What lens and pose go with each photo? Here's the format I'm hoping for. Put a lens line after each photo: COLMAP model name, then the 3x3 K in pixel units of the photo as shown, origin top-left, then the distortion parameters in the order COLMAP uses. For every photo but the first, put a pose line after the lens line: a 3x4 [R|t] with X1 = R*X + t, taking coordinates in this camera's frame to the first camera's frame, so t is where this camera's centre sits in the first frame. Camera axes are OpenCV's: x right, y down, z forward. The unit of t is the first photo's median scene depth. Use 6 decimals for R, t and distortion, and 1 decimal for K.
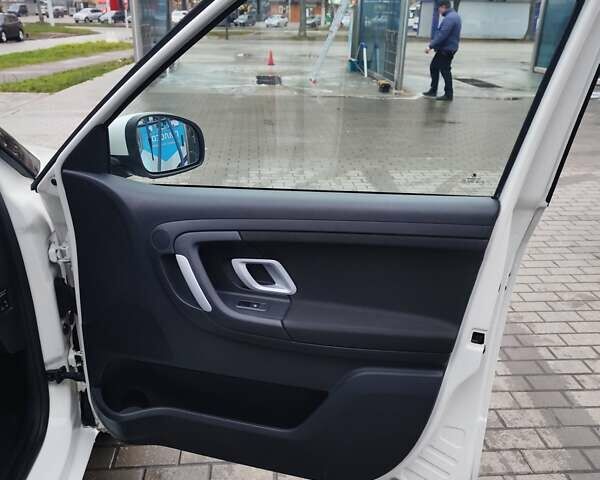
lens RADIAL K [[540.4, 0, 280.0], [0, 540.4, 239.6], [0, 0, 1]] dist [0.090676, -0.107580]
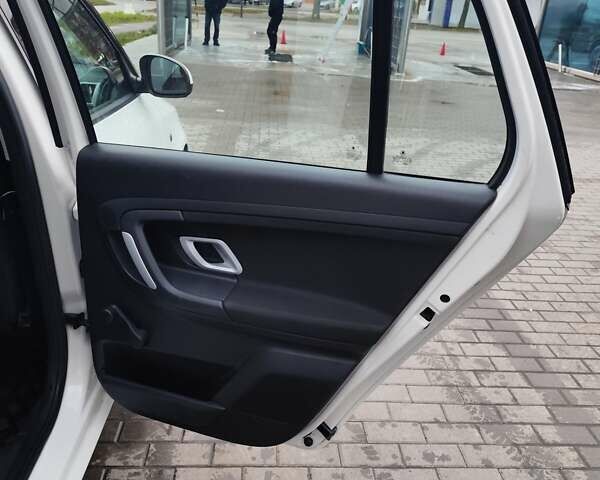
lens RADIAL K [[542.1, 0, 298.4], [0, 542.1, 240.4], [0, 0, 1]] dist [0.069762, -0.100447]
pose [[0.998877, 0.040841, 0.023995, 0.002974], [-0.041575, 0.998657, 0.030908, 0.027609], [-0.022700, -0.031871, 0.999234, -0.074068]]
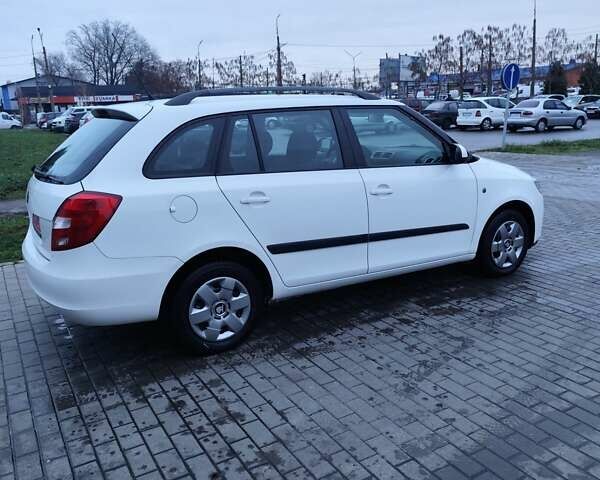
lens RADIAL K [[542.1, 0, 298.4], [0, 542.1, 240.4], [0, 0, 1]] dist [0.069762, -0.100447]
pose [[0.458133, 0.179241, -0.870624, 0.203954], [-0.289156, 0.956237, 0.044710, 0.046389], [0.840537, 0.231263, 0.489913, -0.131755]]
